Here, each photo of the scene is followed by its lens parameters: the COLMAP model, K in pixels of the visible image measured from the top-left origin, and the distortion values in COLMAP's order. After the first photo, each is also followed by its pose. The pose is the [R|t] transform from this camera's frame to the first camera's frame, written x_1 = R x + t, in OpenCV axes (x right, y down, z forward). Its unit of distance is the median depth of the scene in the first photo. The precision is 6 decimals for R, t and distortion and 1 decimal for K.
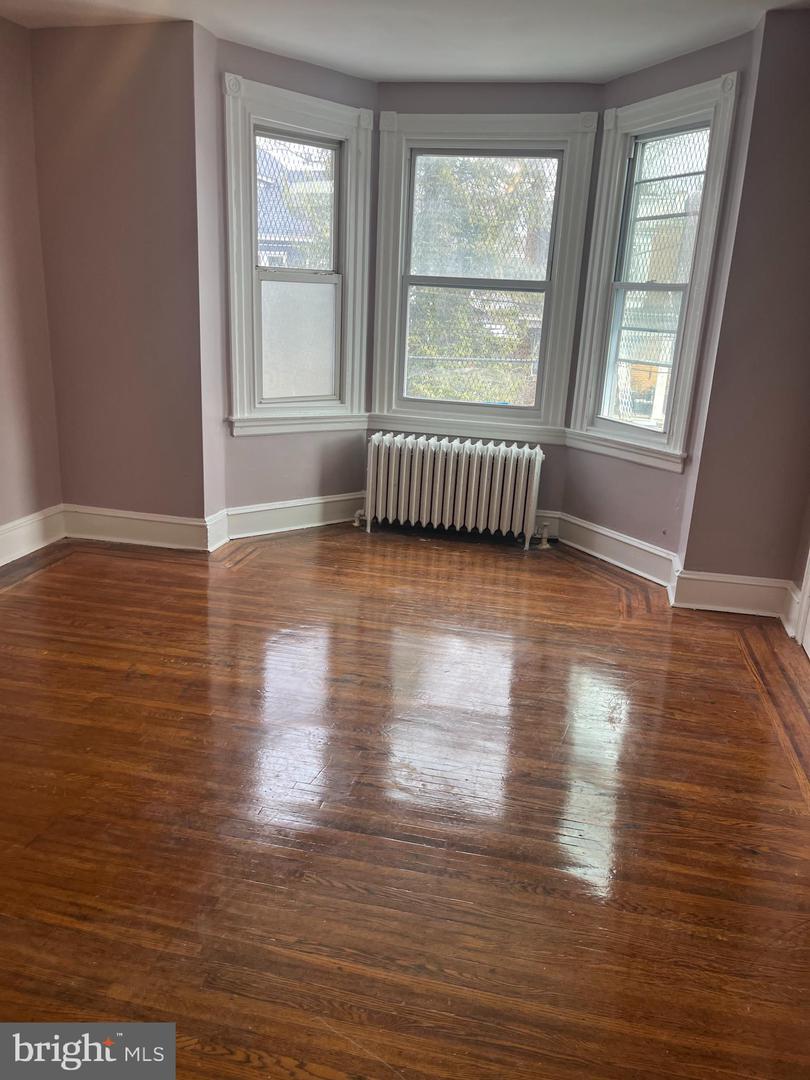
lens RADIAL K [[827.6, 0, 407.1], [0, 827.6, 541.4], [0, 0, 1]] dist [0.024961, -0.023912]
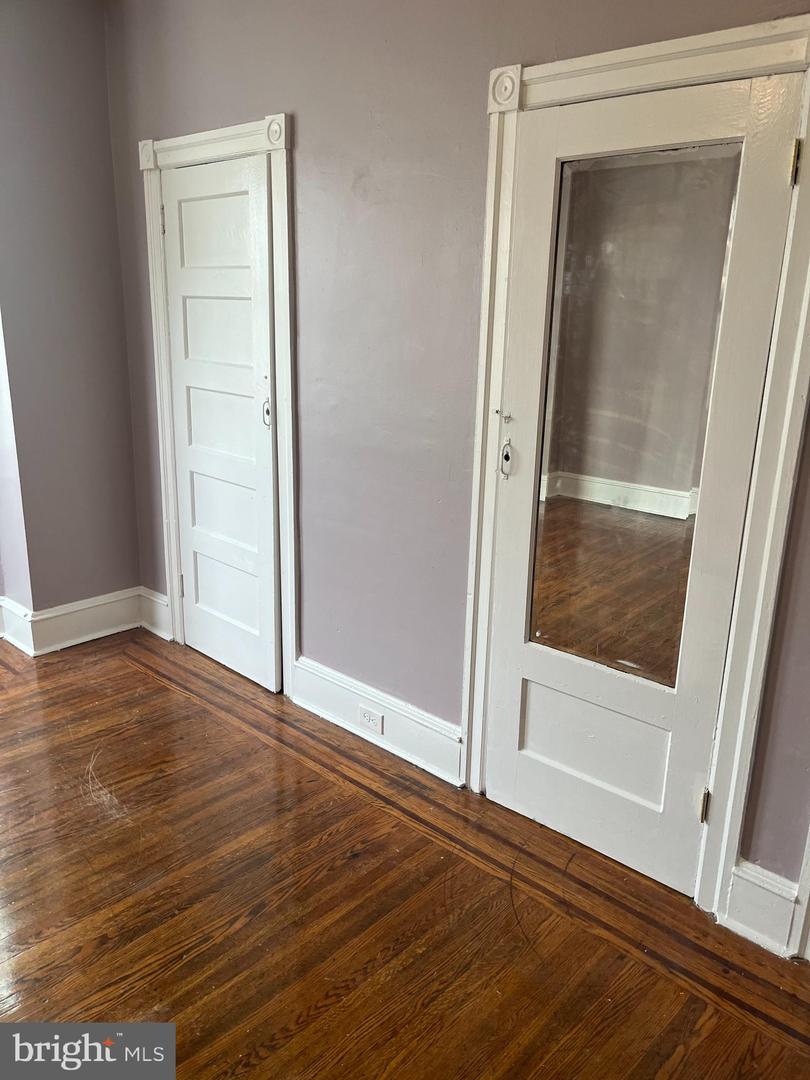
lens RADIAL K [[827.6, 0, 405.9], [0, 827.6, 538.9], [0, 0, 1]] dist [0.024961, -0.023912]
pose [[0.504065, -0.256423, 0.824722, -0.172547], [0.245358, 0.958080, 0.147926, -0.076037], [-0.828081, 0.127788, 0.545850, 0.225465]]
